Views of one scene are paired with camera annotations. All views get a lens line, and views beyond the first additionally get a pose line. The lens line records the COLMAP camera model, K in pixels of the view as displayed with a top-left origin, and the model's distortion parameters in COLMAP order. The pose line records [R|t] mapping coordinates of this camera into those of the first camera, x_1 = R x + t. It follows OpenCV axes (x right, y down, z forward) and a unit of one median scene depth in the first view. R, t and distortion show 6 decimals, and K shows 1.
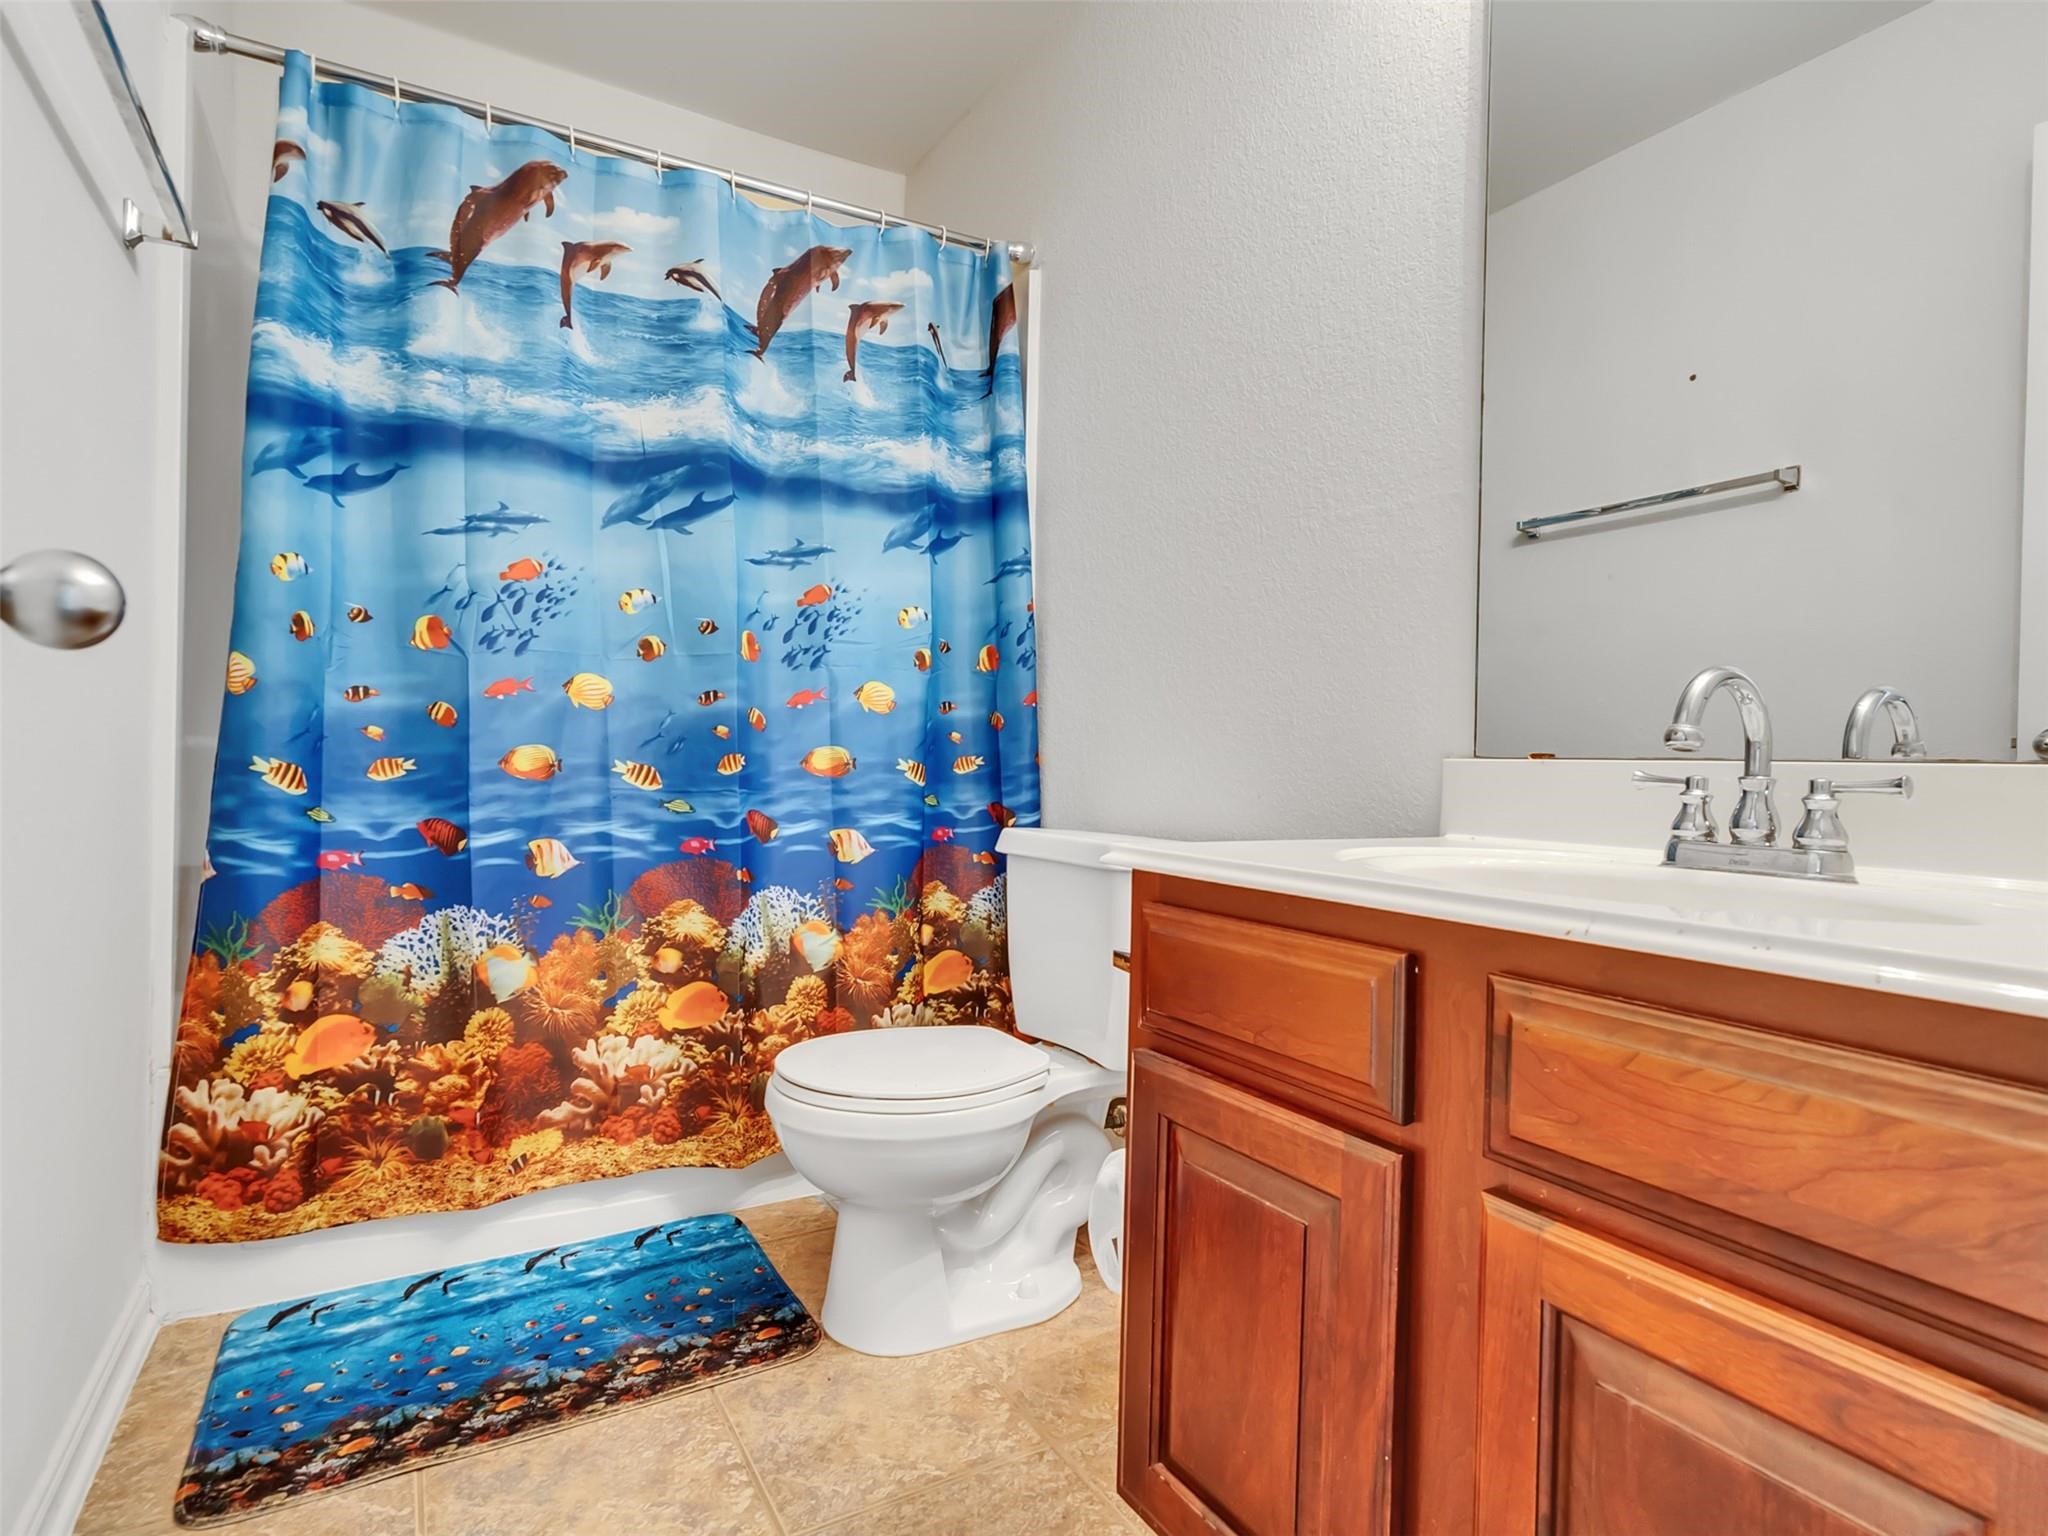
lens RADIAL K [[1043.1, 0, 1024.0], [0, 1043.1, 768.0], [0, 0, 1]] dist [0.031713, -0.000071]
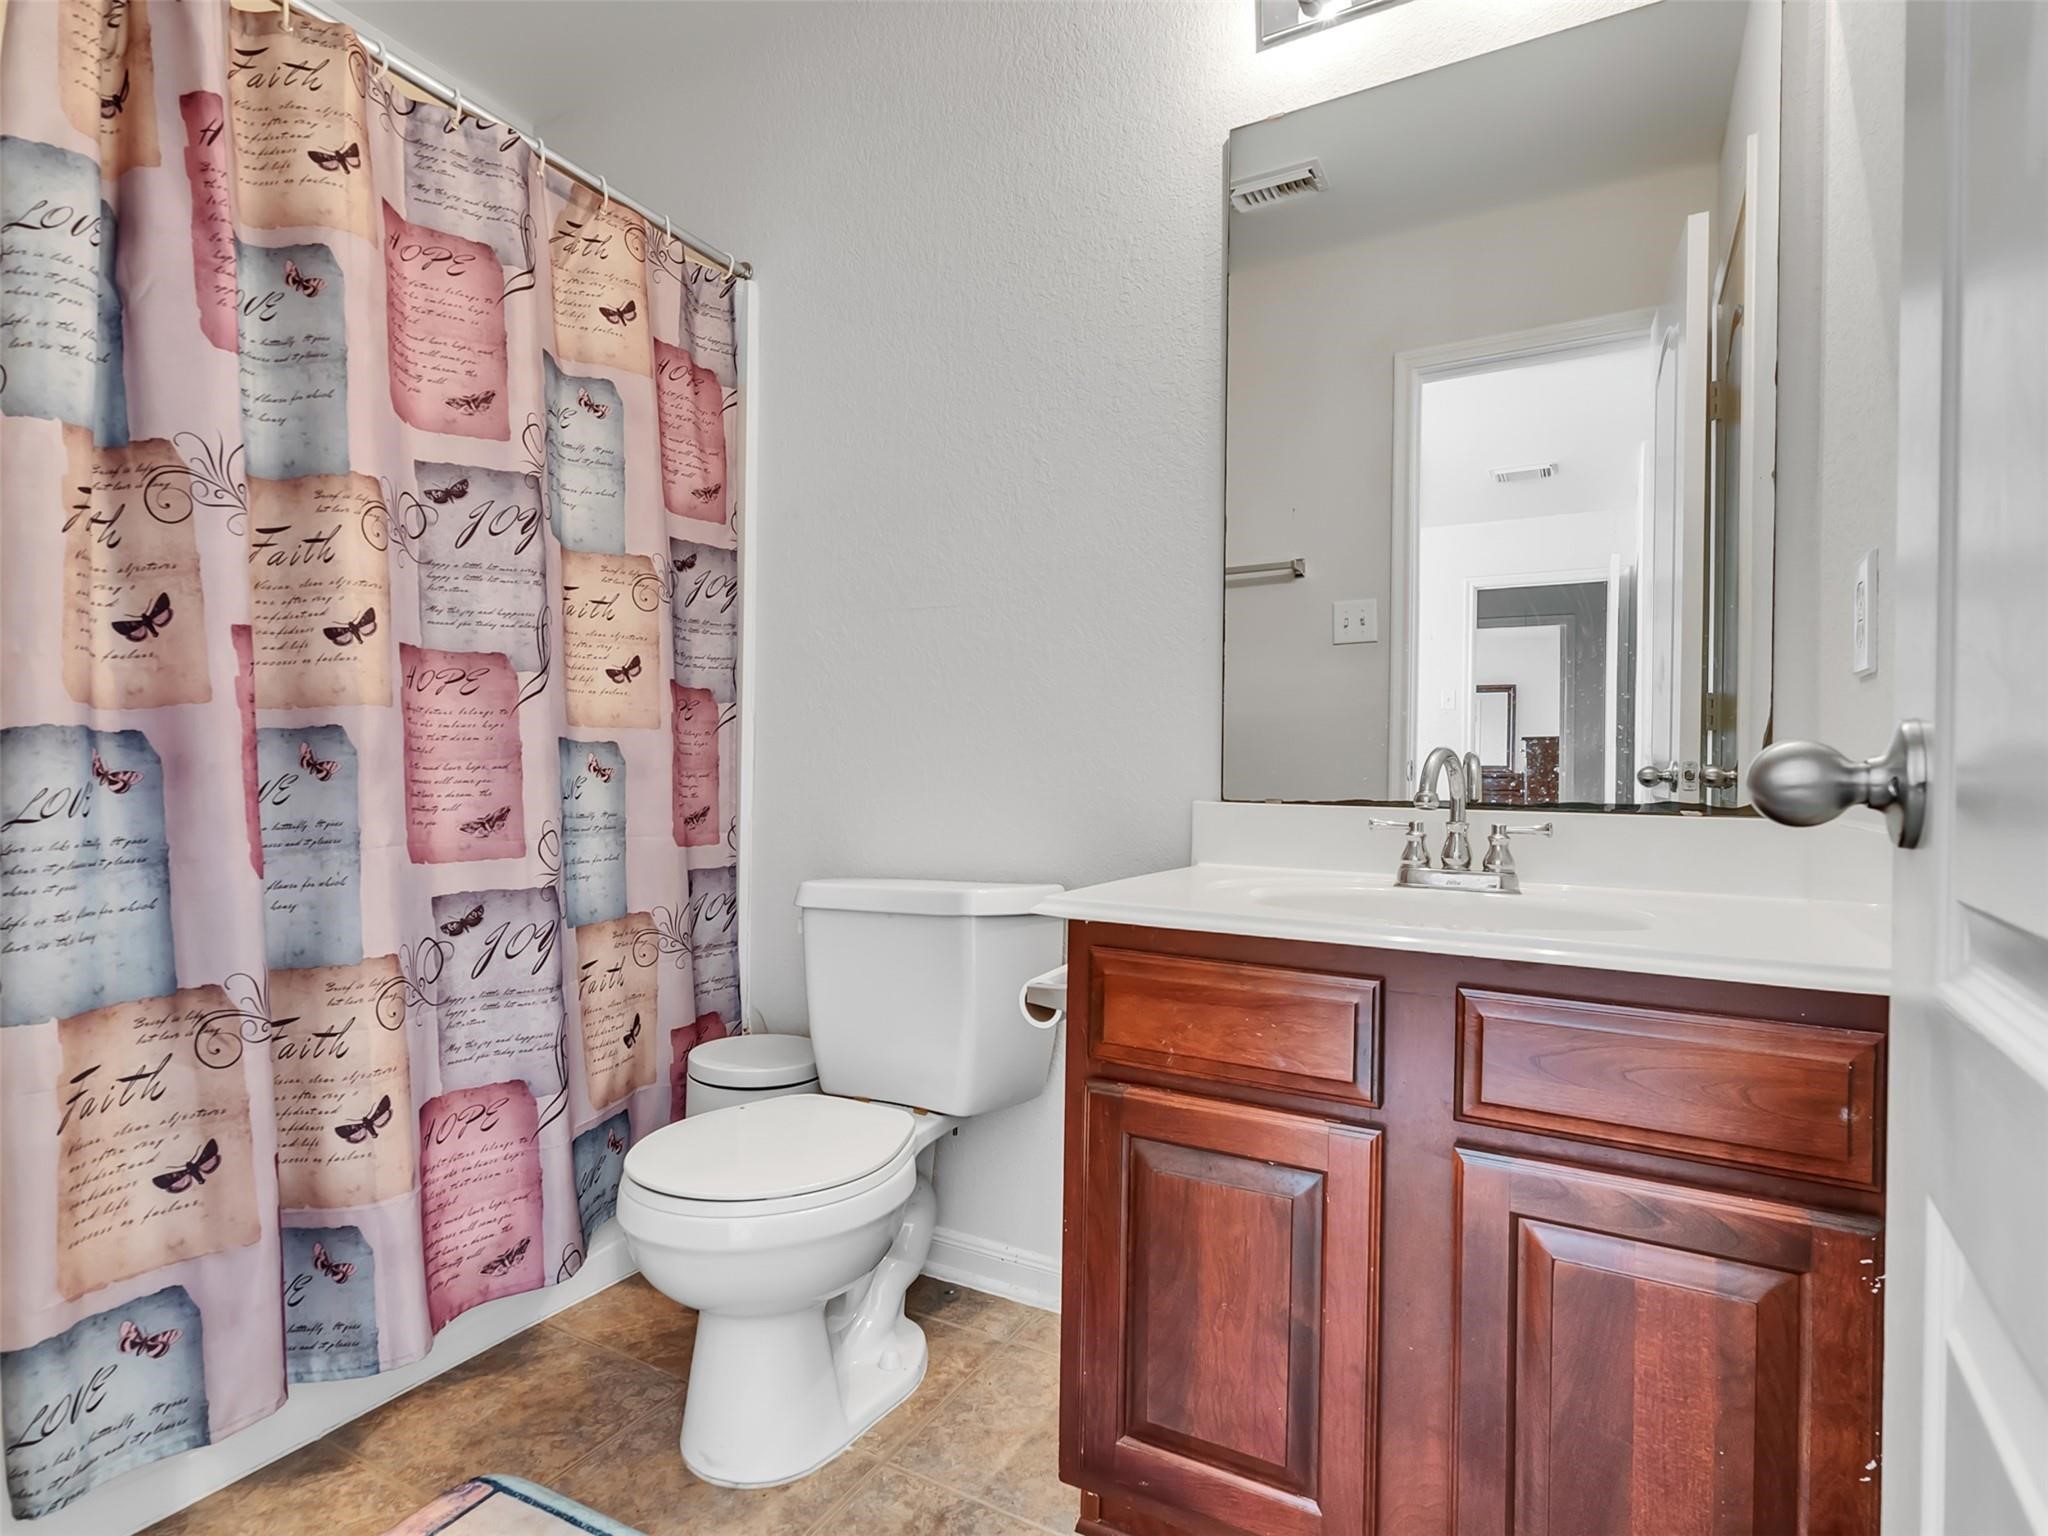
lens RADIAL K [[1043.1, 0, 1024.0], [0, 1043.1, 768.0], [0, 0, 1]] dist [0.031713, -0.000071]
pose [[0.839310, -0.000280, 0.543652, -0.569201], [0.002479, 0.999991, -0.003312, -0.061279], [-0.543647, 0.004128, 0.839304, 0.122557]]
